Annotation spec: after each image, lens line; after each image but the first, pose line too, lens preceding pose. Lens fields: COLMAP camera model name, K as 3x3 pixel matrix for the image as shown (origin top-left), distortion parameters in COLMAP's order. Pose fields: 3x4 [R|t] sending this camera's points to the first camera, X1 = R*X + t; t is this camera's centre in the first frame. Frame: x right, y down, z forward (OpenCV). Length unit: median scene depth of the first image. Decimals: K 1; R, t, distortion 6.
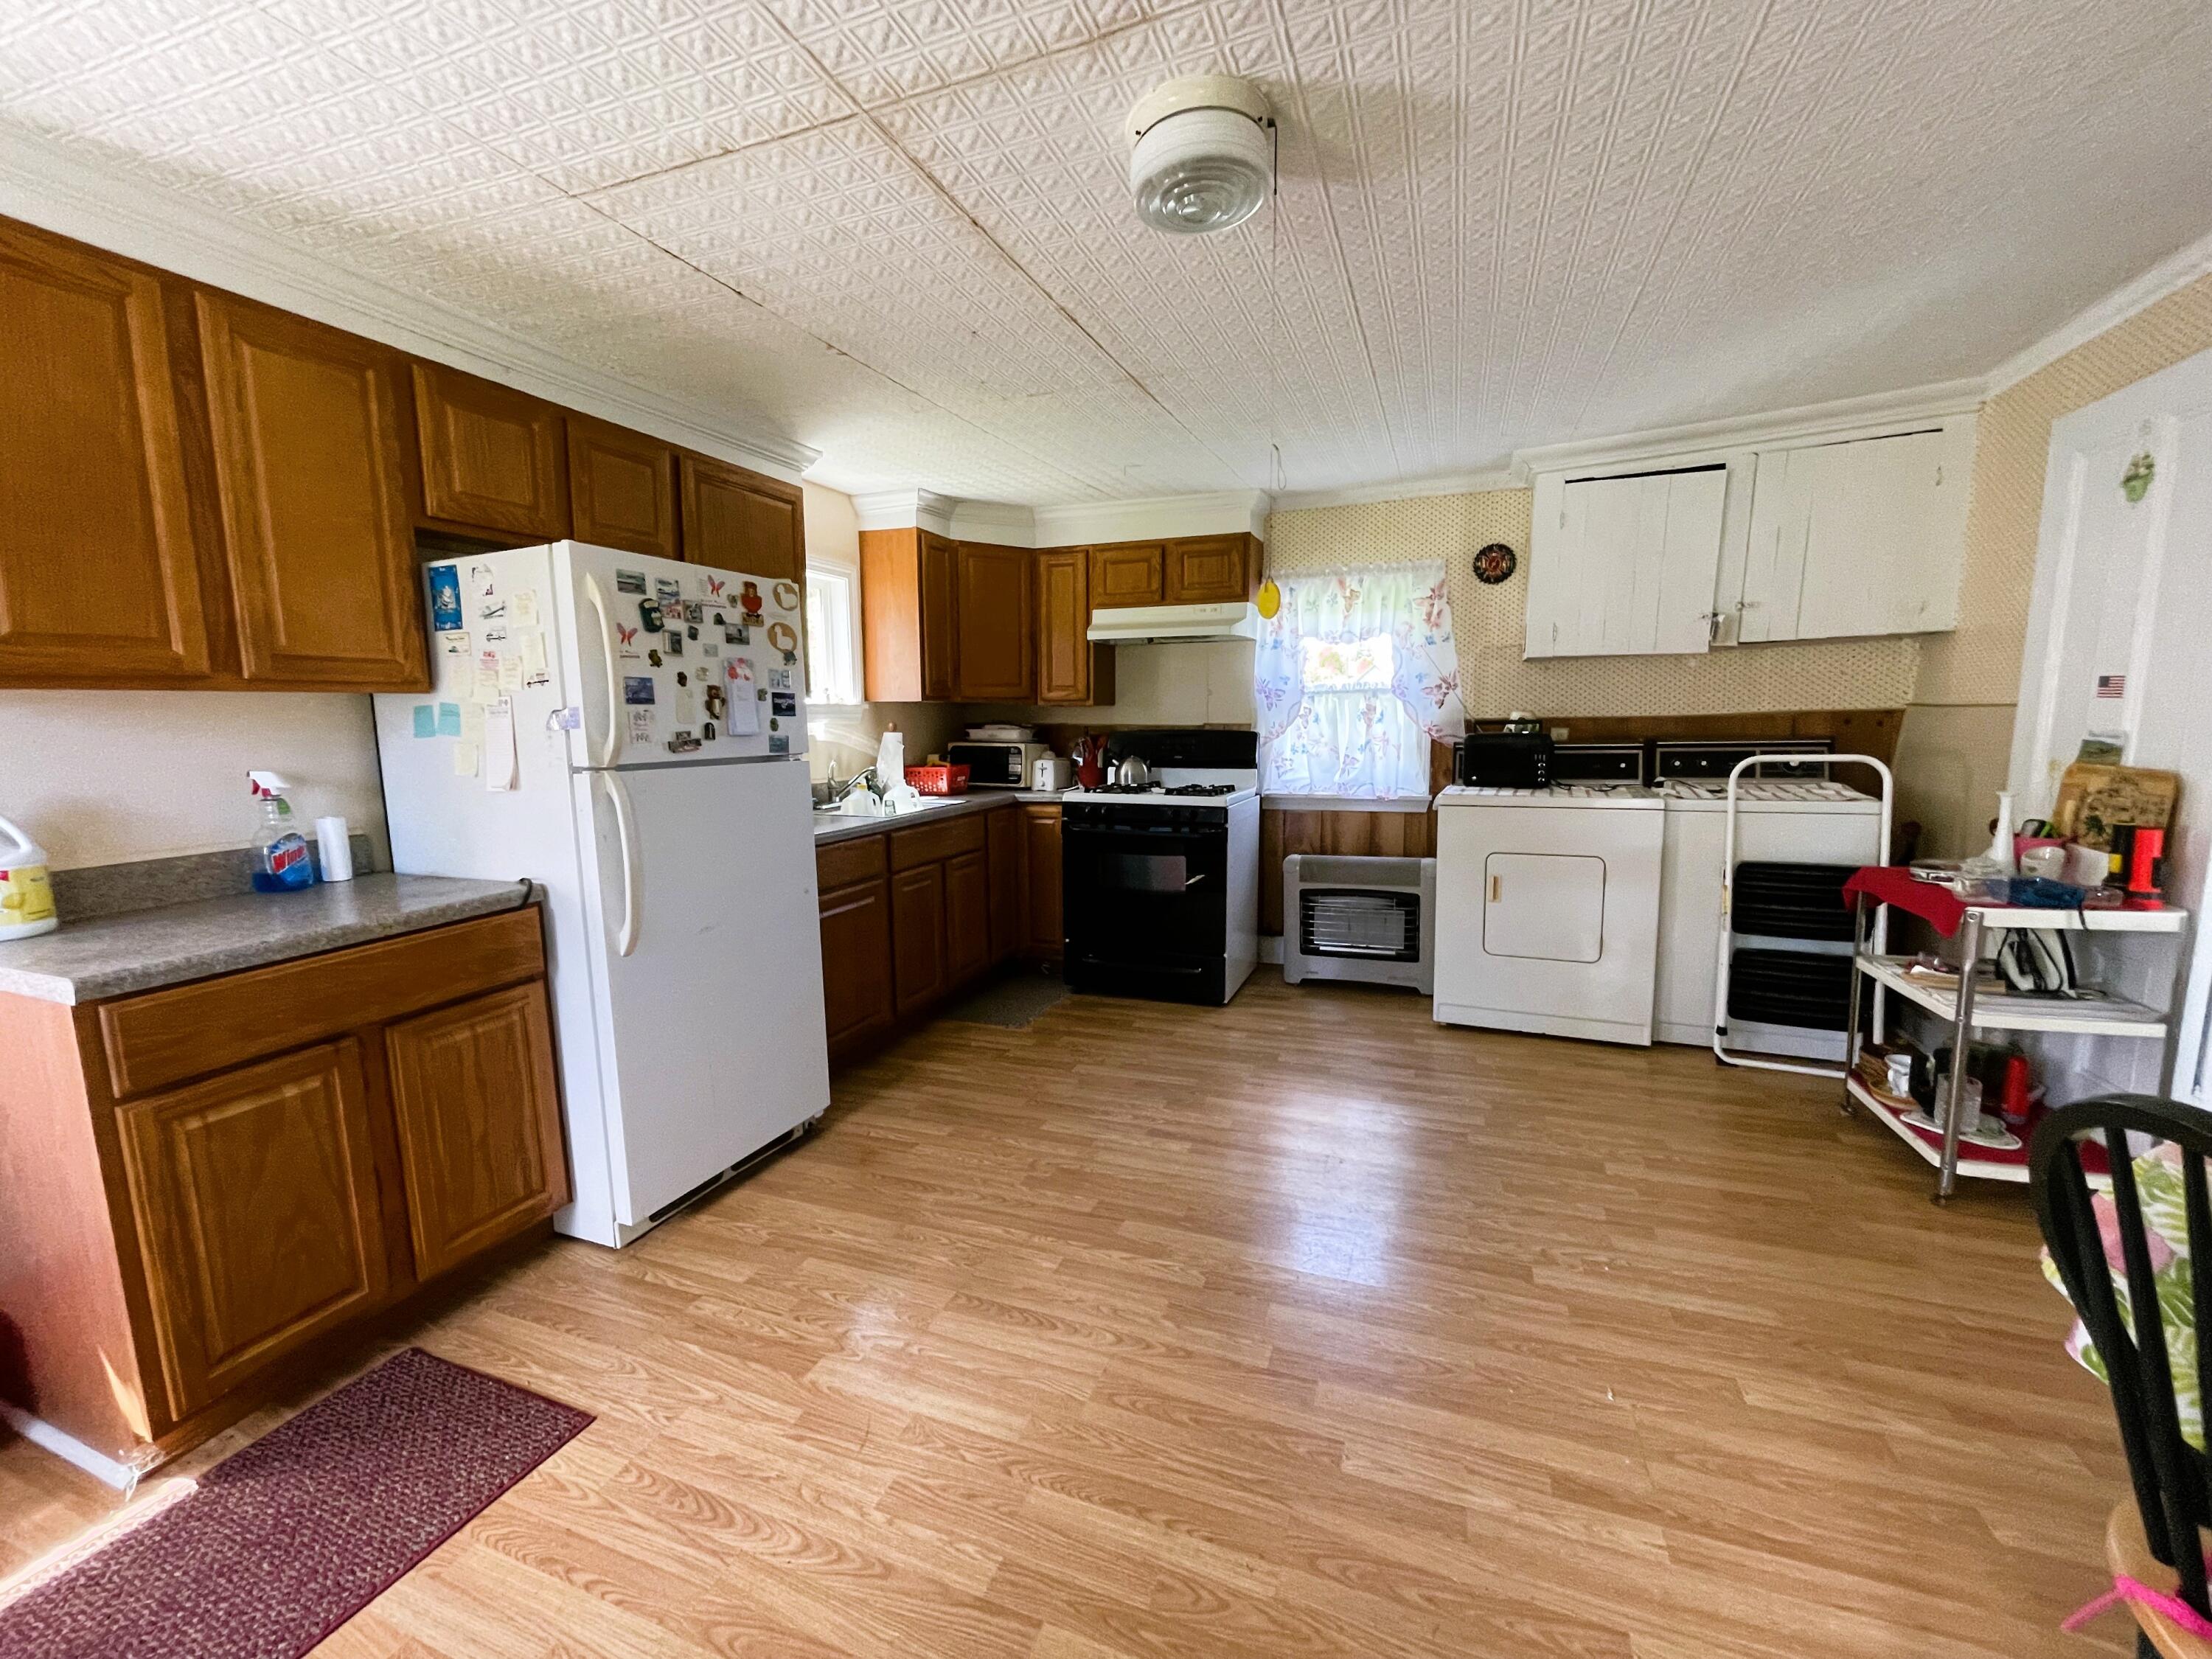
lens RADIAL K [[889.6, 0, 1100.5], [0, 889.6, 831.1], [0, 0, 1]] dist [-0.003392, -0.000093]
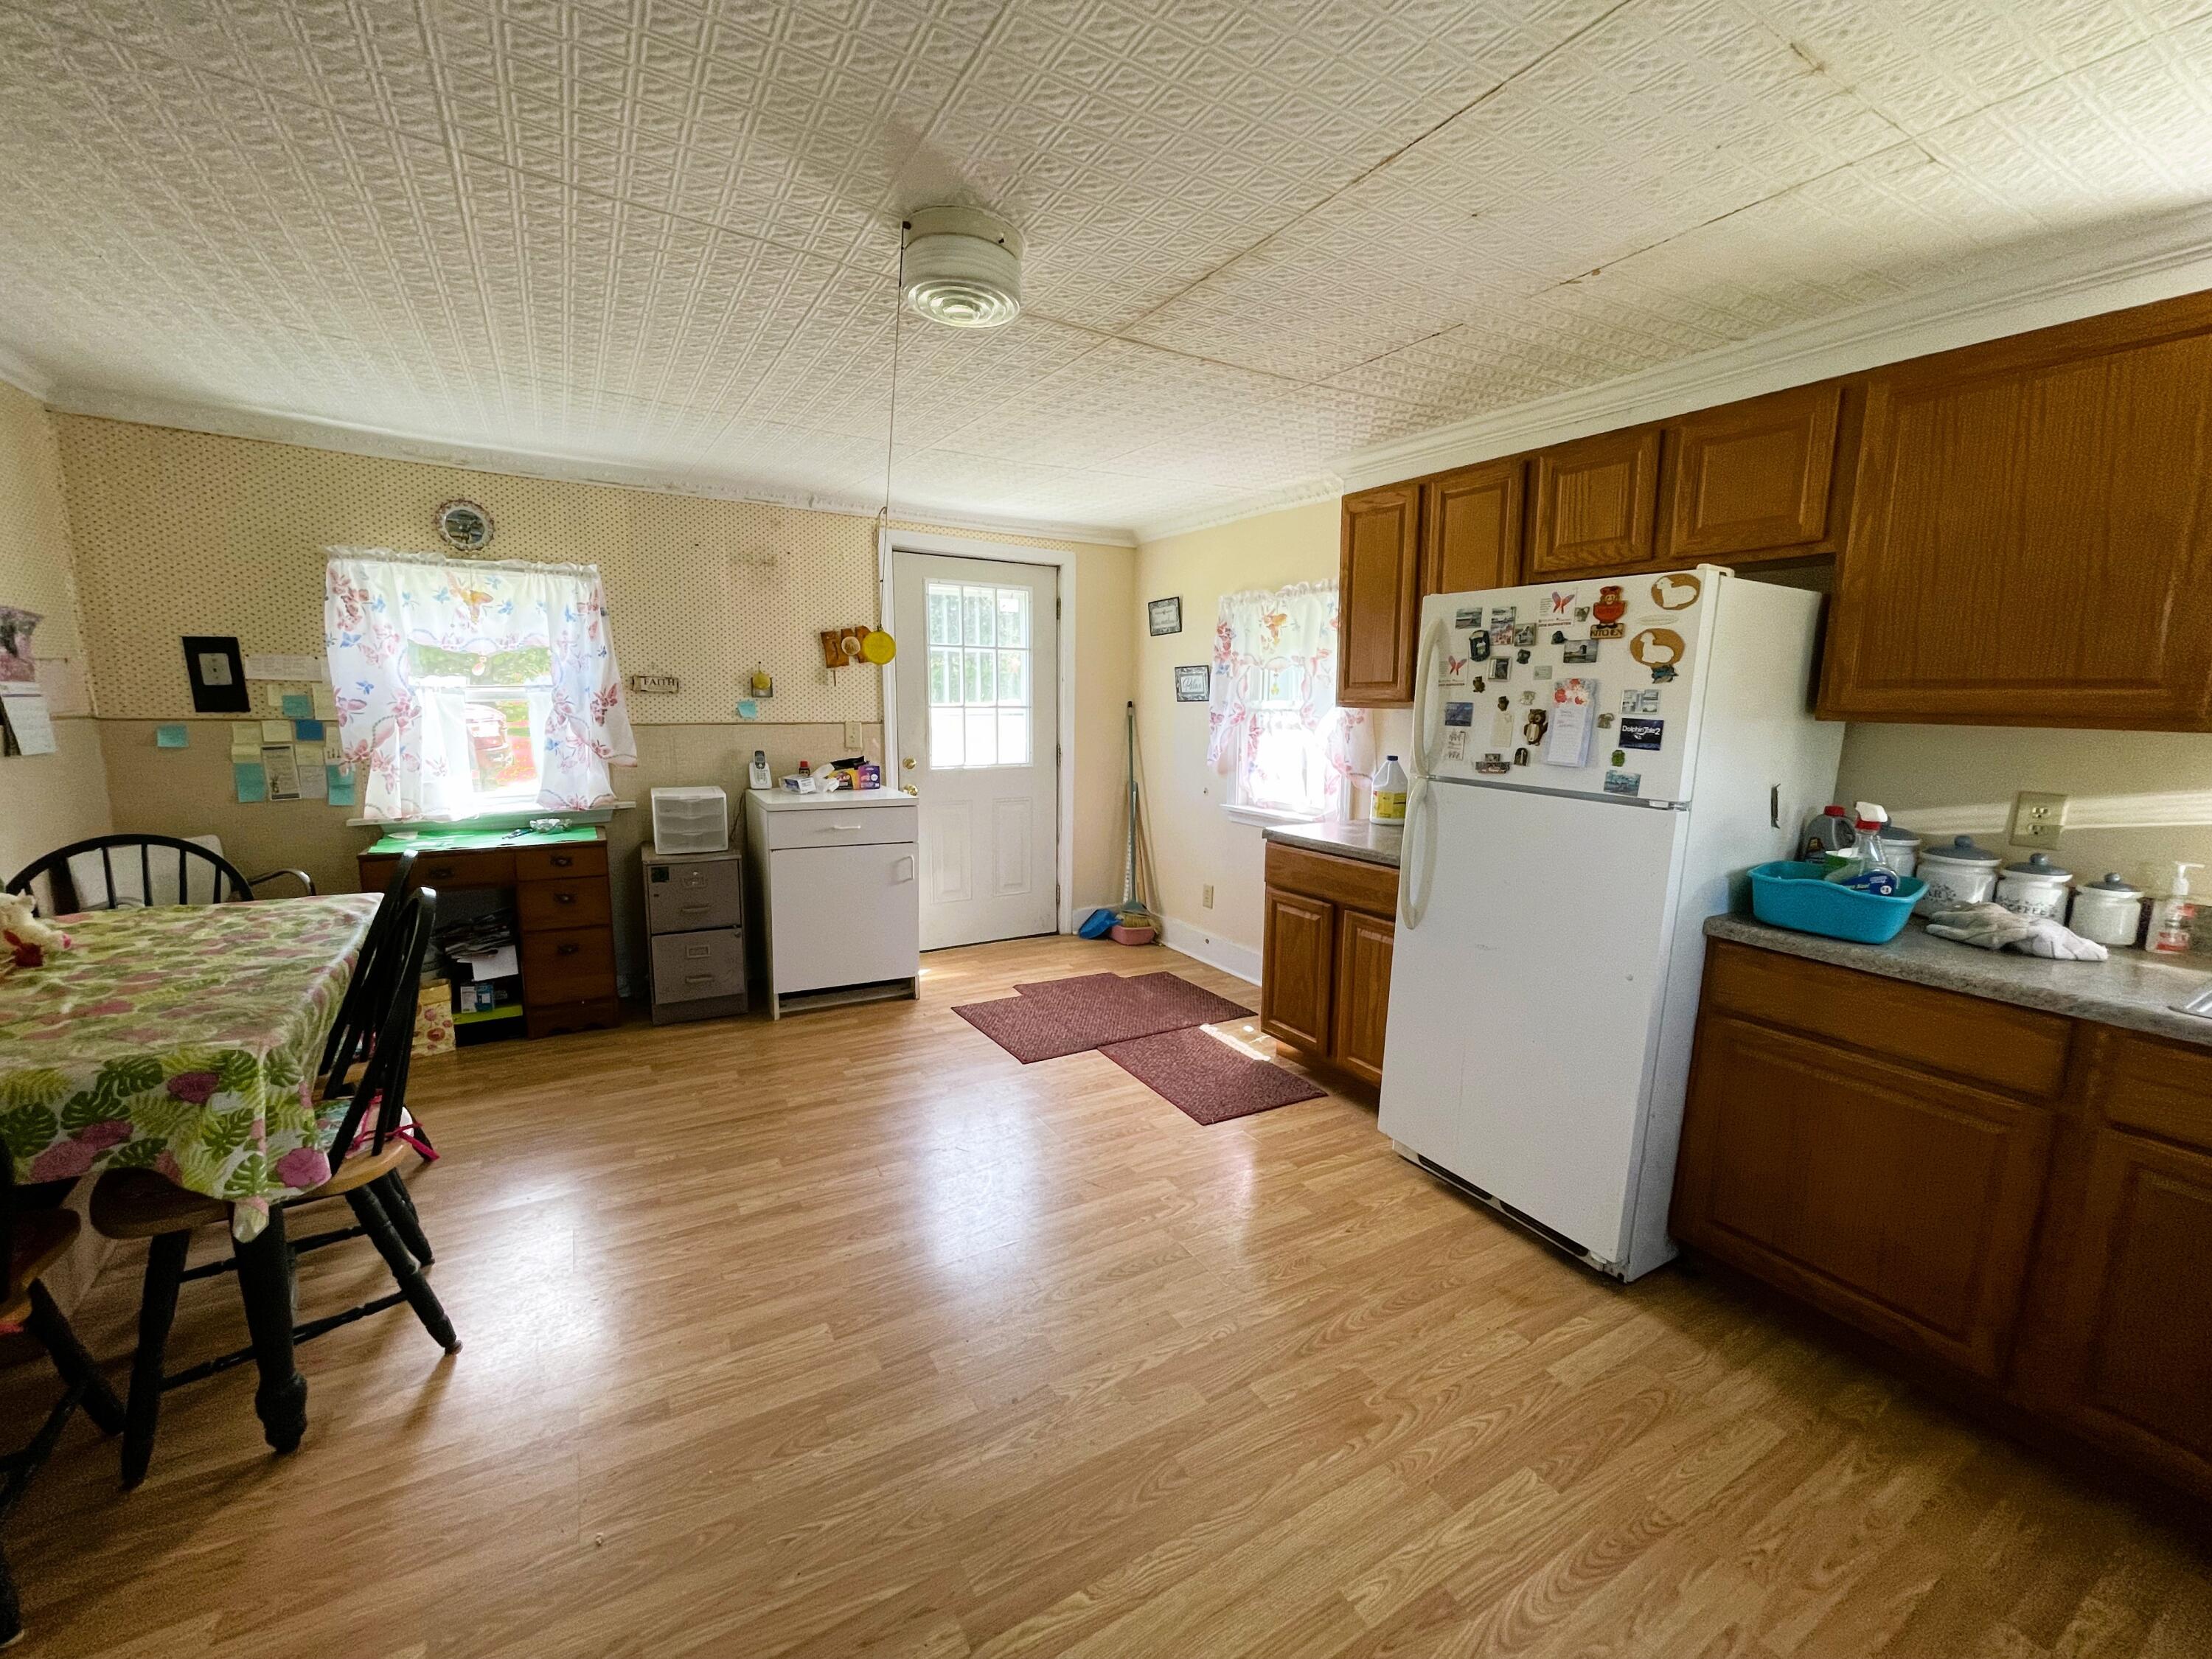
lens RADIAL K [[889.6, 0, 1090.6], [0, 889.6, 827.8], [0, 0, 1]] dist [-0.003392, -0.000093]
pose [[-0.618802, 0.126274, -0.775331, 0.611247], [-0.107770, 0.964017, 0.243017, -0.221436], [0.778119, 0.233937, -0.582927, 1.211944]]
